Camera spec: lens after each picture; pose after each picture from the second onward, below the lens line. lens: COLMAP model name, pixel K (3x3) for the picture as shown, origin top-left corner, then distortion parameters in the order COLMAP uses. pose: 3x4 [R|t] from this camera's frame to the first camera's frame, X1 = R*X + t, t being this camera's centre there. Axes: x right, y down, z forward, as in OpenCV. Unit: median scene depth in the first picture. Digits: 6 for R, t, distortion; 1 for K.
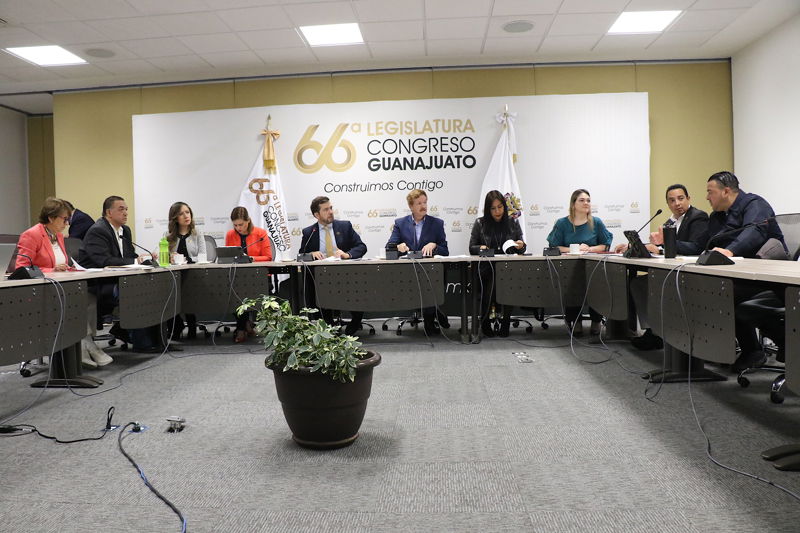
lens RADIAL K [[657.9, 0, 400.0], [0, 657.9, 266.5], [0, 0, 1]] dist [-0.181815, 0.192400]
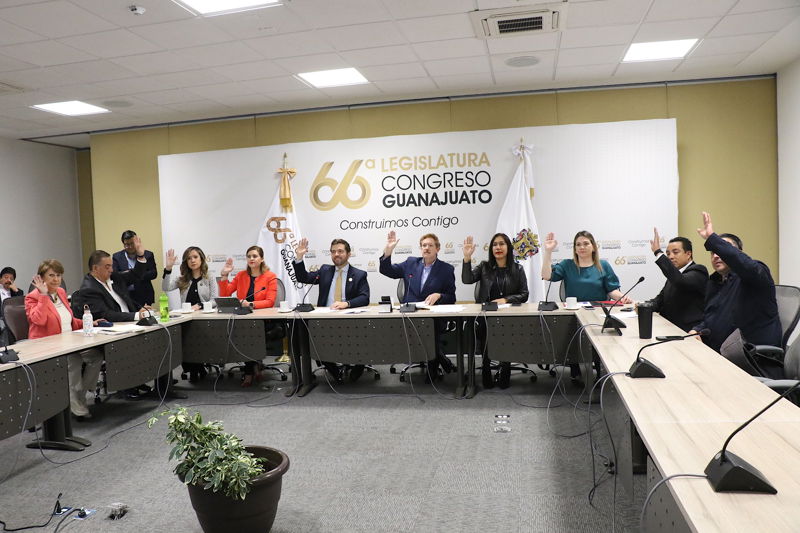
lens RADIAL K [[665.7, 0, 400.0], [0, 665.7, 266.5], [0, 0, 1]] dist [-0.177007, 0.202658]
pose [[0.990207, -0.005278, -0.139508, 0.117274], [0.008395, 0.999728, 0.021762, -0.078872], [0.139356, -0.022720, 0.989982, 0.006694]]
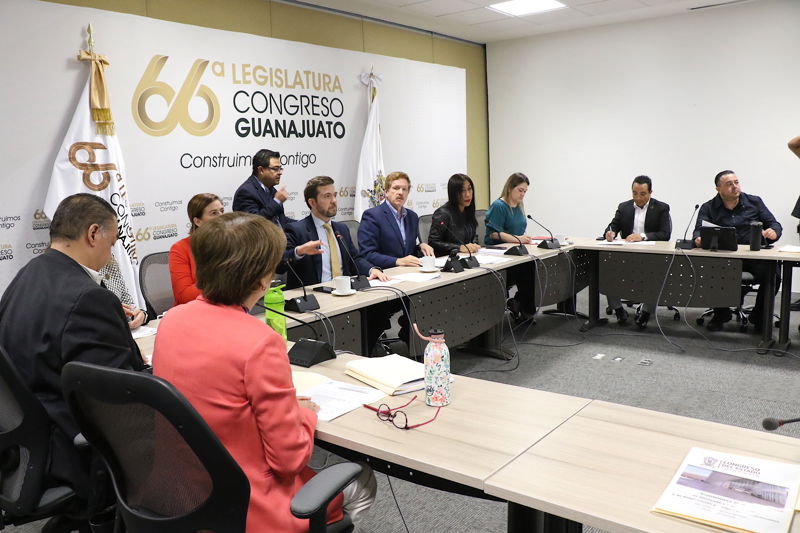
lens RADIAL K [[657.9, 0, 400.0], [0, 657.9, 266.5], [0, 0, 1]] dist [-0.181815, 0.192400]
pose [[0.578301, -0.111310, 0.808194, -0.504035], [0.051687, 0.993657, 0.099869, -0.071332], [-0.814184, -0.015981, 0.580386, 0.479202]]
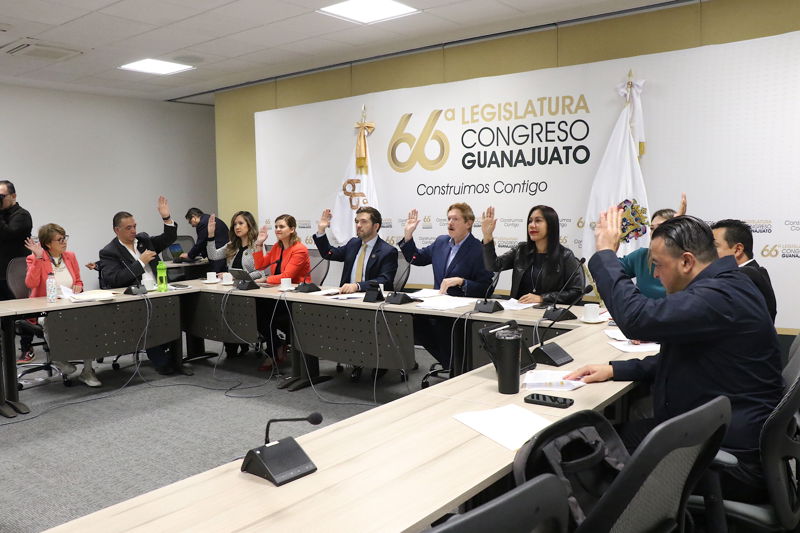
lens RADIAL K [[694.0, 0, 400.0], [0, 694.0, 266.5], [0, 0, 1]] dist [-0.109959, 0.010734]
pose [[0.823373, 0.062427, -0.564056, 0.374031], [-0.022876, 0.996774, 0.076925, -0.090893], [0.567039, -0.050435, 0.822146, 0.259357]]
